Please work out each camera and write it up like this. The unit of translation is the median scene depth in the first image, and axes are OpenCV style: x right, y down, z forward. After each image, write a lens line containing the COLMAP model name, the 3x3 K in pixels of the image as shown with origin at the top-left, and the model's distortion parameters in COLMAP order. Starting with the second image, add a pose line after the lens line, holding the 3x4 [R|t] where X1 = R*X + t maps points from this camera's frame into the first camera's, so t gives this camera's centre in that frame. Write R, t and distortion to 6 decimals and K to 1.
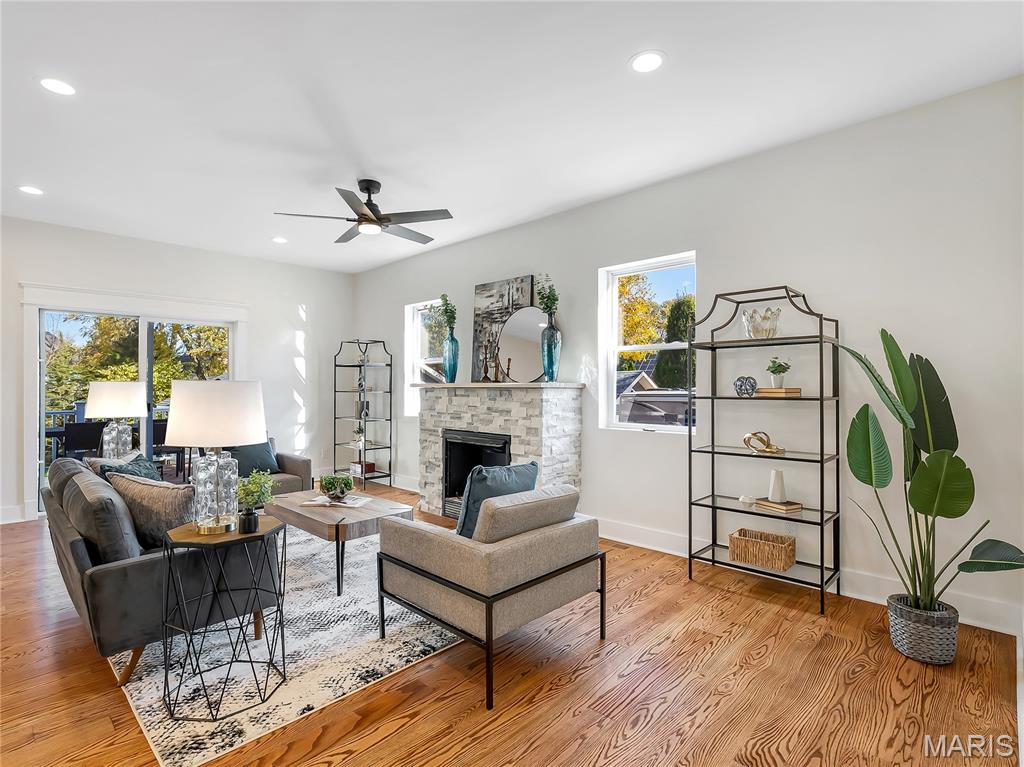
lens RADIAL K [[509.8, 0, 512.0], [0, 509.8, 383.5], [0, 0, 1]] dist [0.006848, -0.000035]
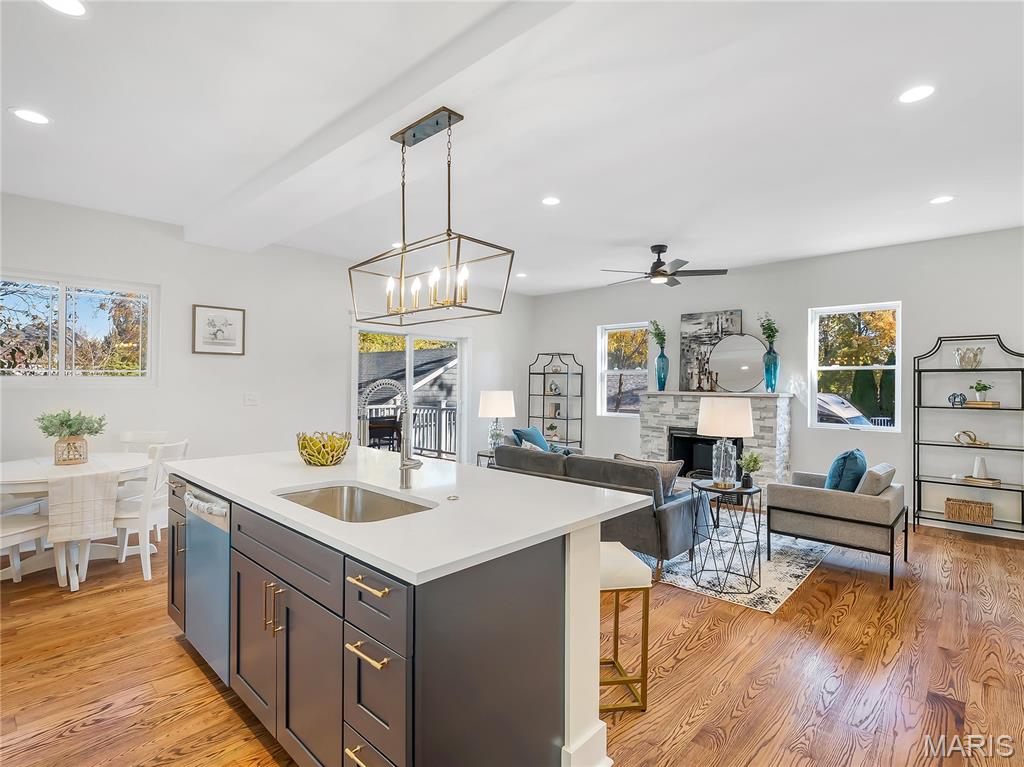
lens RADIAL K [[509.8, 0, 512.0], [0, 509.8, 383.5], [0, 0, 1]] dist [0.006848, -0.000035]
pose [[0.999514, 0.008991, 0.029854, -0.580964], [-0.009215, 0.999930, 0.007367, -0.027068], [-0.029786, -0.007639, 0.999527, -0.289589]]
